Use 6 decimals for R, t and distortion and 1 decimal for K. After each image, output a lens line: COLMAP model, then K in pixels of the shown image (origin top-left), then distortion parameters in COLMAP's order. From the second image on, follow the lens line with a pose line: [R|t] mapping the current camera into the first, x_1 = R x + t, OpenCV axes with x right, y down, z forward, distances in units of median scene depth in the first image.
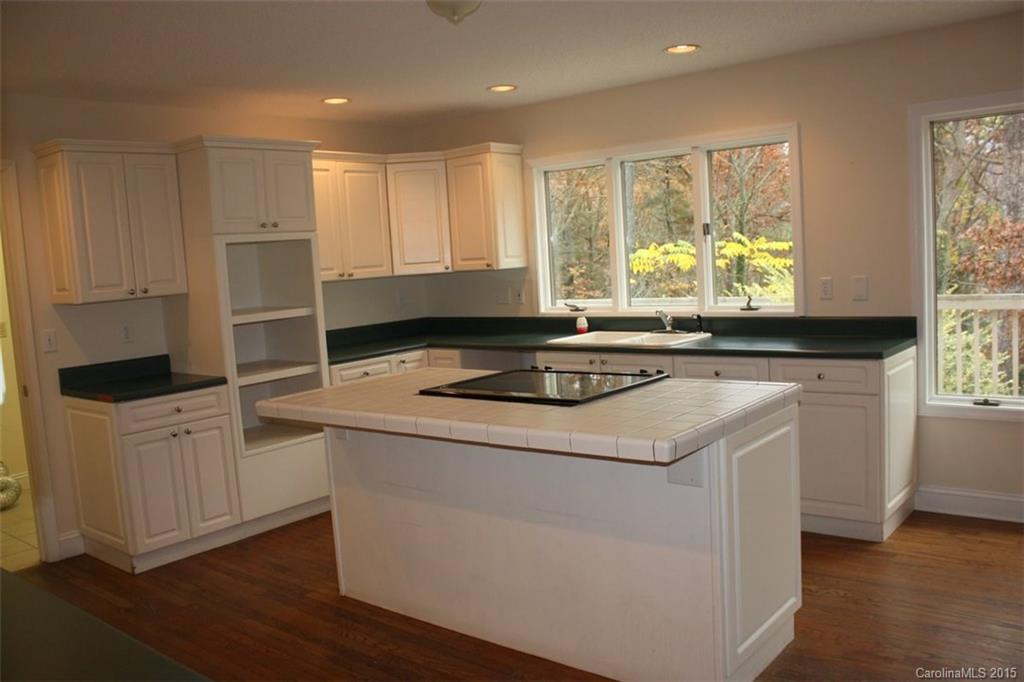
lens RADIAL K [[860.4, 0, 518.8], [0, 860.4, 344.7], [0, 0, 1]] dist [-0.162550, 0.149050]
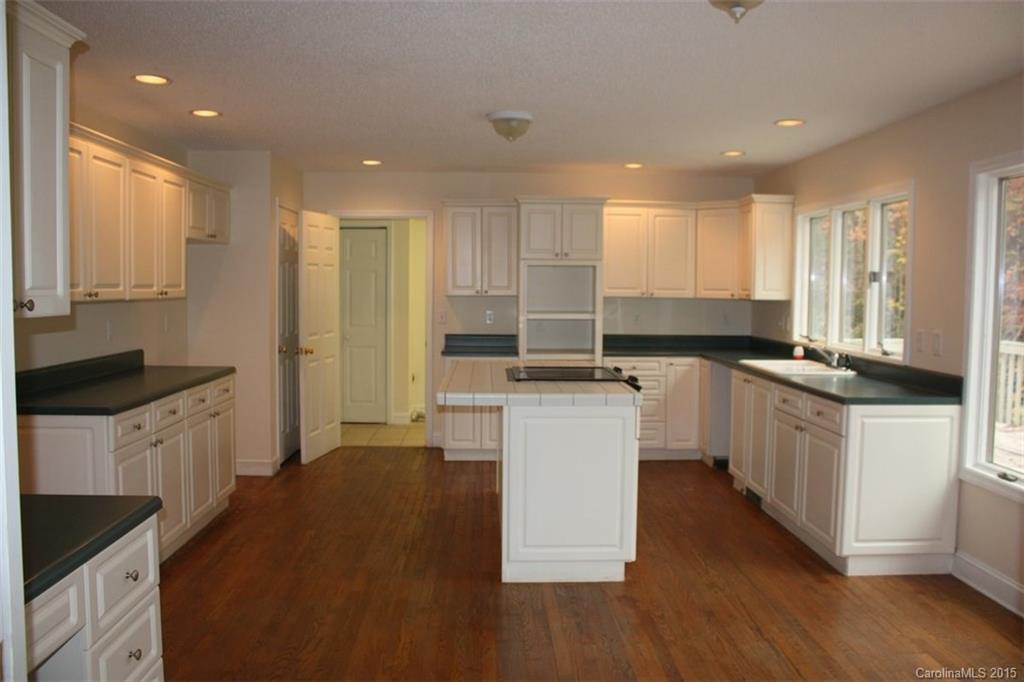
lens RADIAL K [[860.4, 0, 518.8], [0, 860.4, 344.7], [0, 0, 1]] dist [-0.162550, 0.149050]
pose [[0.660707, 0.119121, -0.741132, 0.719810], [-0.126802, 0.990851, 0.046216, -0.042633], [0.739857, 0.063442, 0.669767, -0.039591]]
